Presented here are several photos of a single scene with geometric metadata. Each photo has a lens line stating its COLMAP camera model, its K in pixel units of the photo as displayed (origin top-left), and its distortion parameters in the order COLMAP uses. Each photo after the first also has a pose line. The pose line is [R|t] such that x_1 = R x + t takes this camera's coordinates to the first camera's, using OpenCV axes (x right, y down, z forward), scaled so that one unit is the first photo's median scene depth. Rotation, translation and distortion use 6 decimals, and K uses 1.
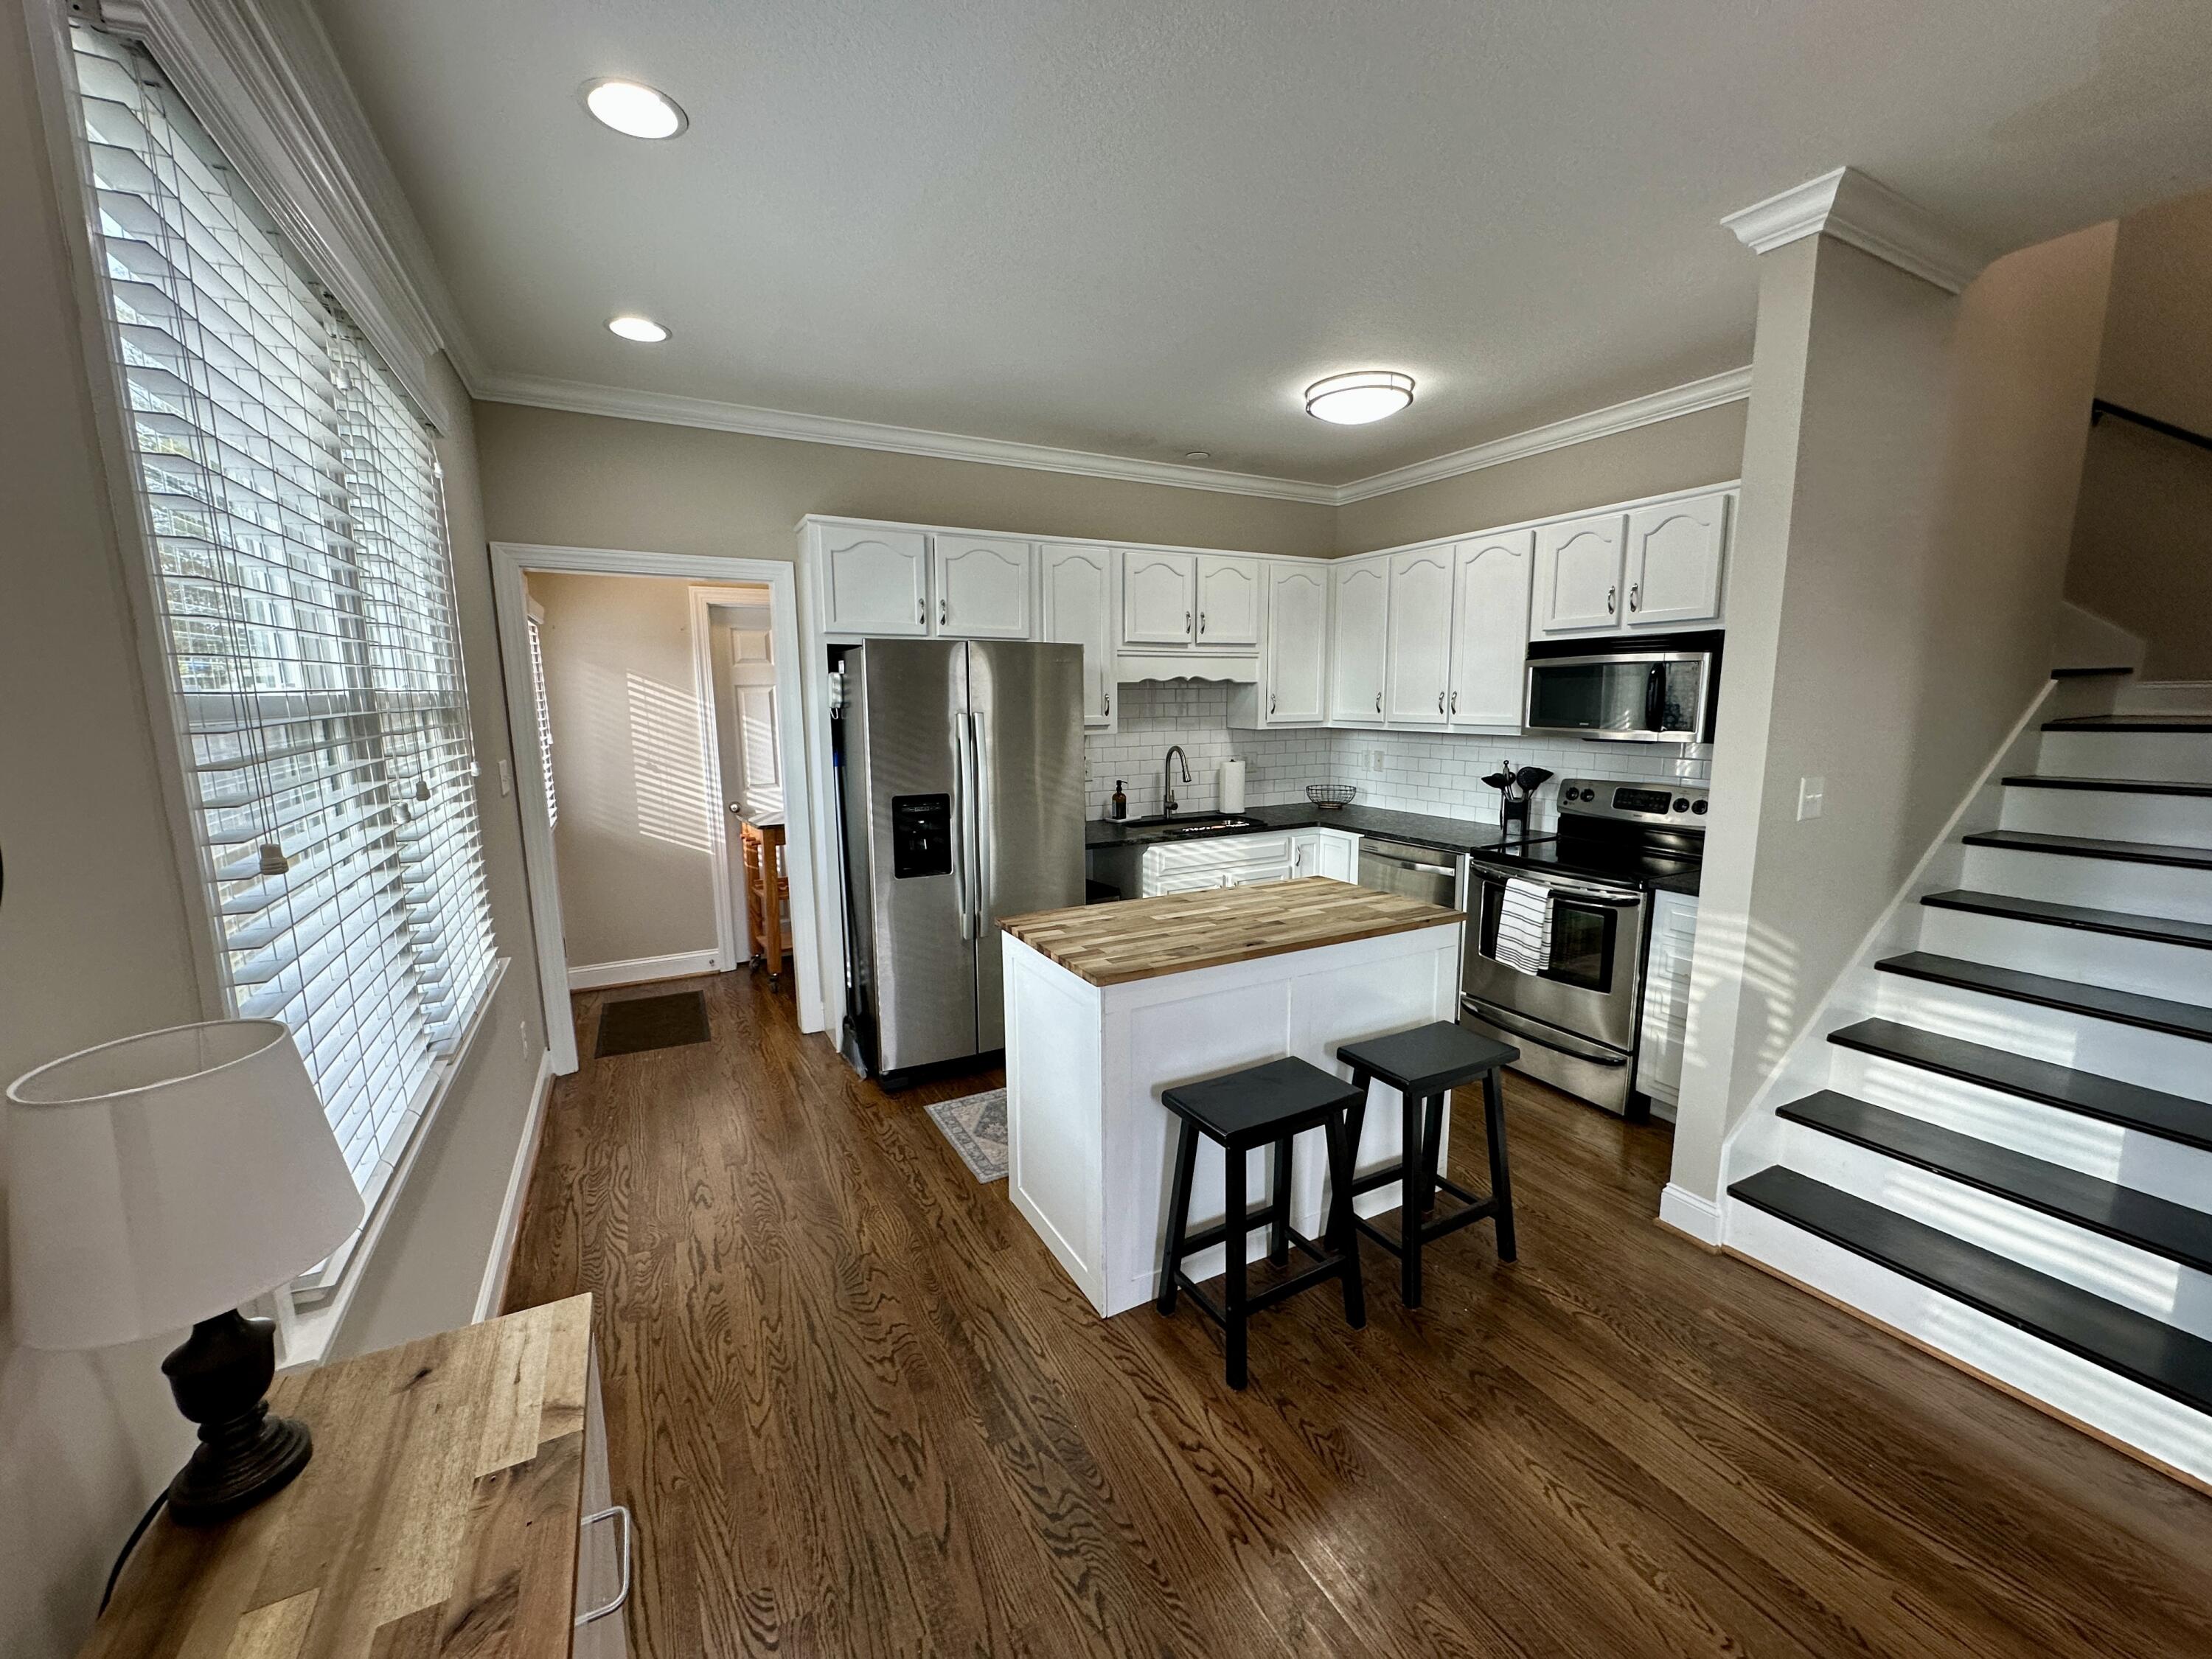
lens RADIAL K [[880.8, 0, 1106.0], [0, 880.8, 829.5], [0, 0, 1]] dist [-0.000830, -0.000127]
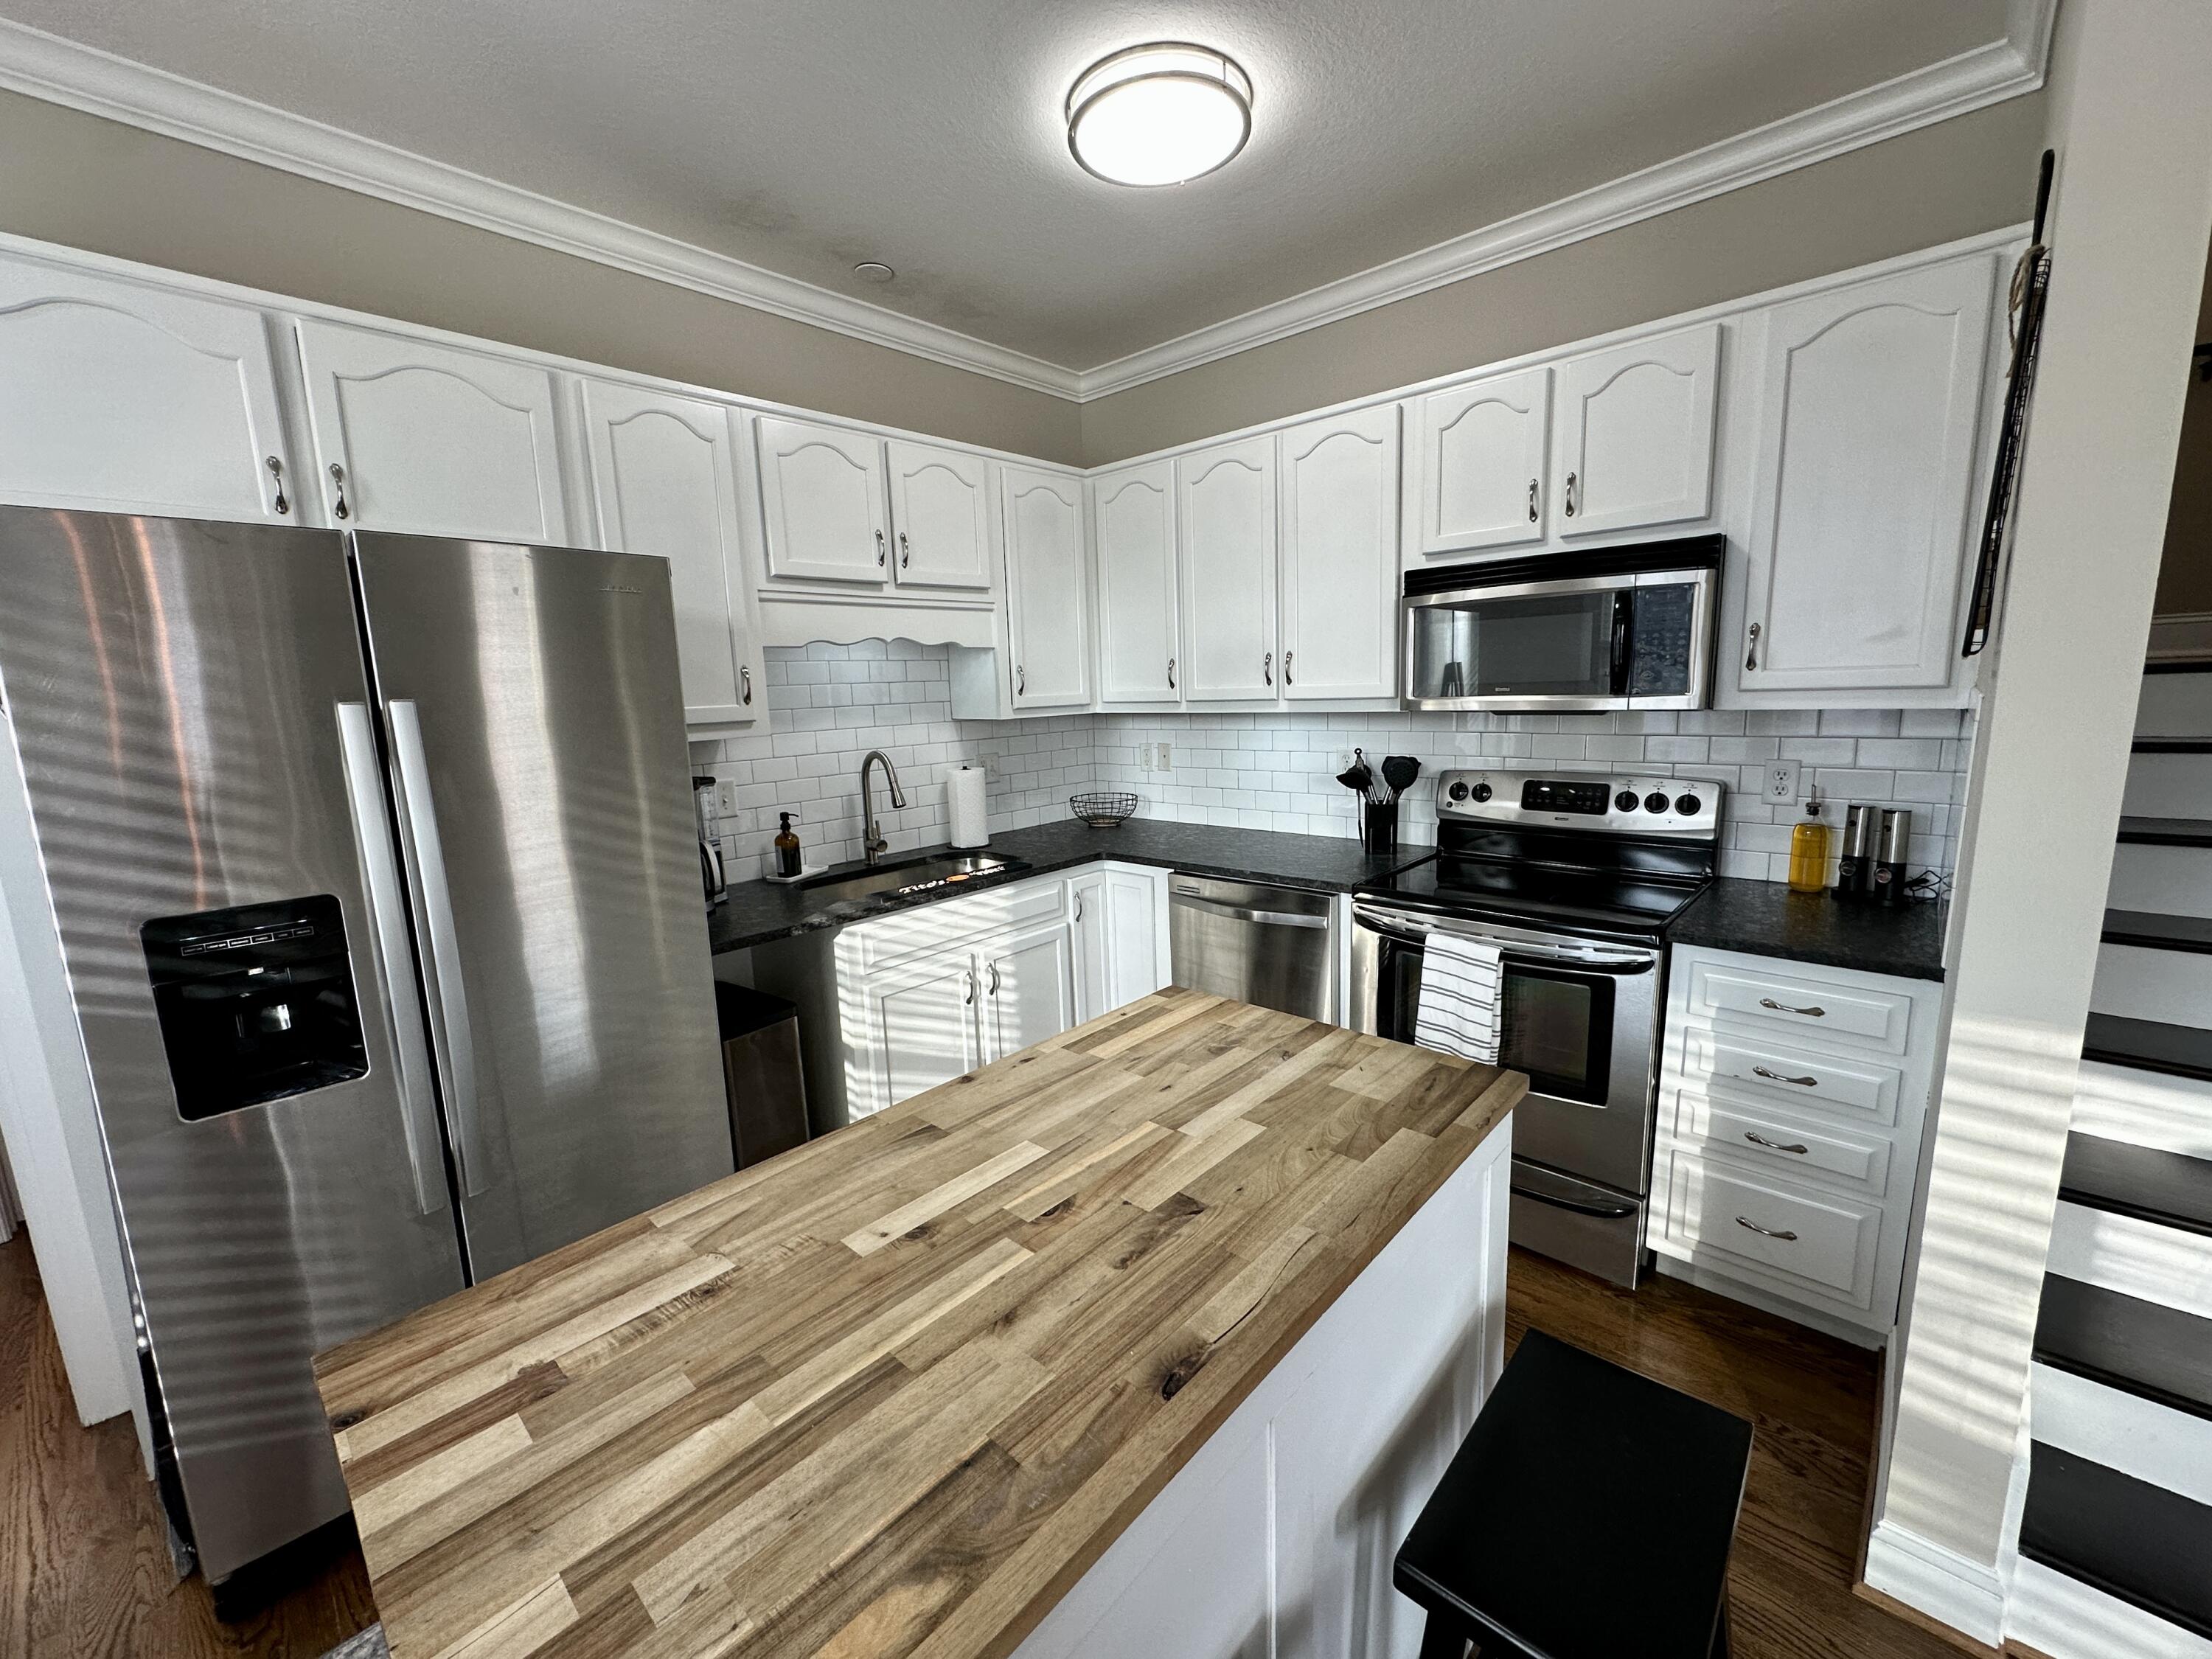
lens RADIAL K [[880.8, 0, 1106.0], [0, 880.8, 829.5], [0, 0, 1]] dist [-0.000830, -0.000127]
pose [[0.943697, -0.079147, 0.321203, 0.029945], [0.077598, 0.996829, 0.017644, -0.039869], [-0.321581, 0.008274, 0.946846, 0.378827]]
